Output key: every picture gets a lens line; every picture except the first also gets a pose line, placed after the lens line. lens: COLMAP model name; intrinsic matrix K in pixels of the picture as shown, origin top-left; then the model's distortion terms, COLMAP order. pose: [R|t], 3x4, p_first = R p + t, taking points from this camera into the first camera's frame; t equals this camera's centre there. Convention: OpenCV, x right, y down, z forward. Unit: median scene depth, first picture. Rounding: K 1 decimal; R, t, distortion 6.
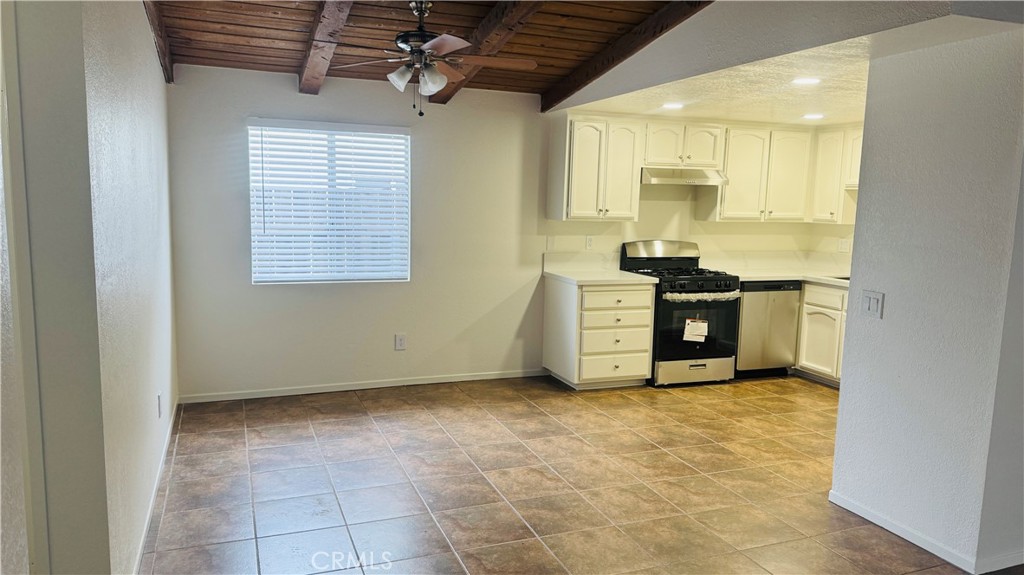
lens RADIAL K [[715.0, 0, 512.4], [0, 715.0, 296.0], [0, 0, 1]] dist [0.076479, -0.104250]
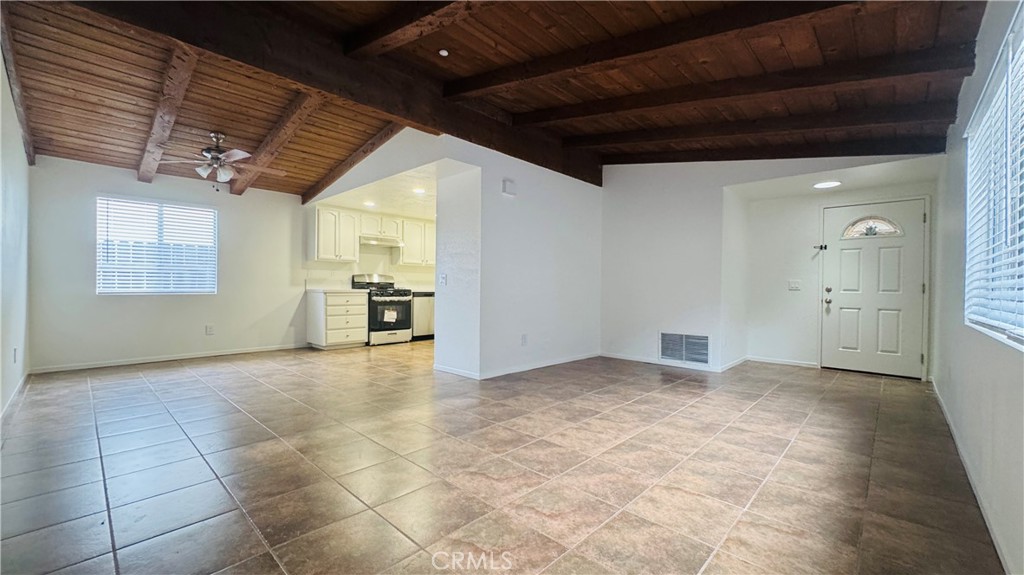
lens RADIAL K [[408.4, 0, 512.9], [0, 408.4, 289.1], [0, 0, 1]] dist [-0.001708, -0.000006]
pose [[0.900805, -0.018986, 0.433809, 0.072441], [0.072331, 0.991647, -0.106795, 0.124570], [-0.428157, 0.127580, 0.894653, -0.184564]]
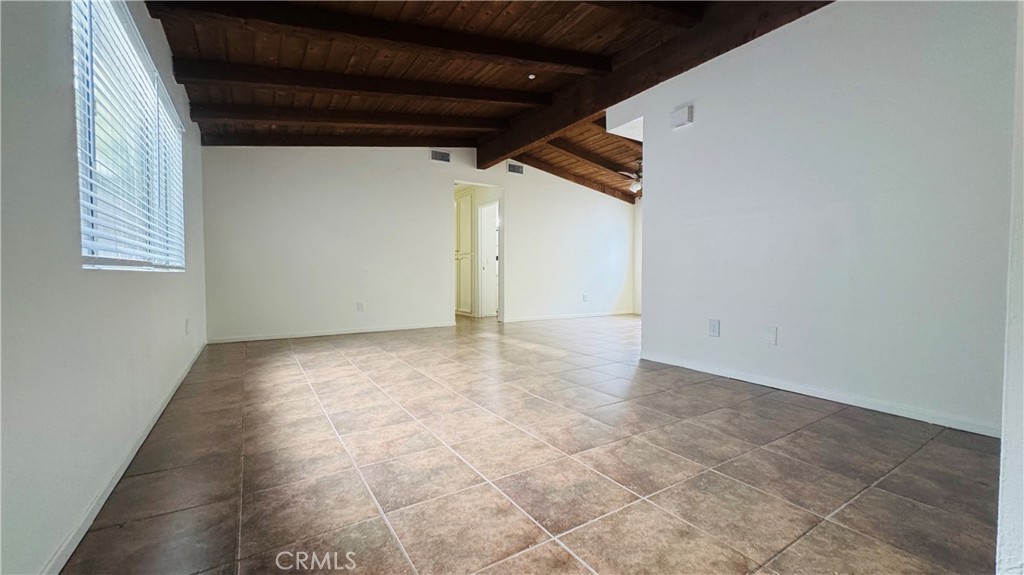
lens RADIAL K [[408.4, 0, 516.3], [0, 408.4, 281.4], [0, 0, 1]] dist [-0.001708, -0.000006]
pose [[0.207567, -0.010617, -0.978163, 0.950132], [-0.127513, 0.991116, -0.037816, 0.133233], [0.969874, 0.132578, 0.204369, 0.184035]]
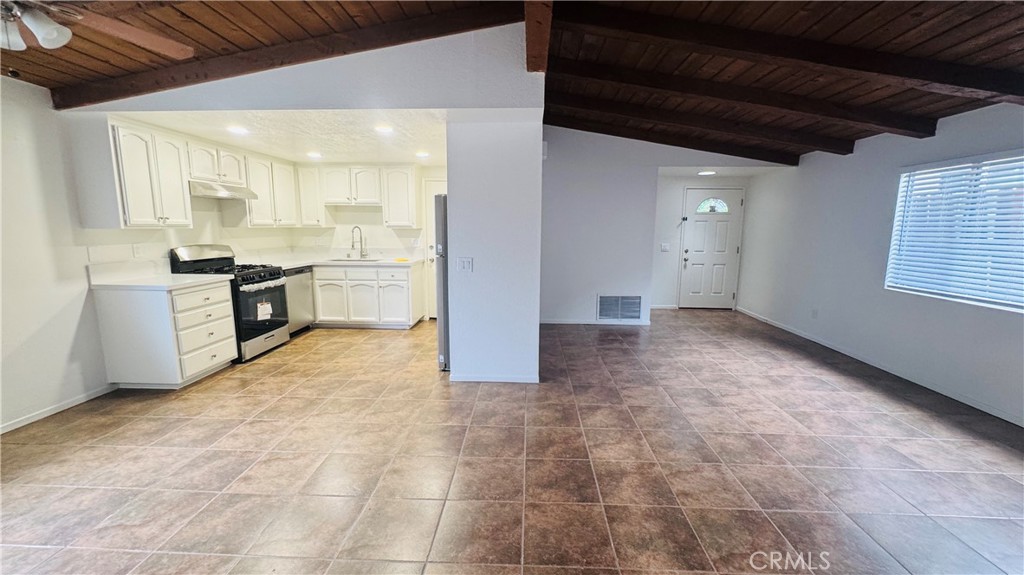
lens RADIAL K [[408.4, 0, 514.9], [0, 408.4, 288.3], [0, 0, 1]] dist [-0.001708, -0.000006]
pose [[0.400322, -0.161383, 0.902052, -0.231174], [0.130492, 0.984378, 0.118200, -0.021422], [-0.907036, 0.070392, 0.415127, 0.289450]]
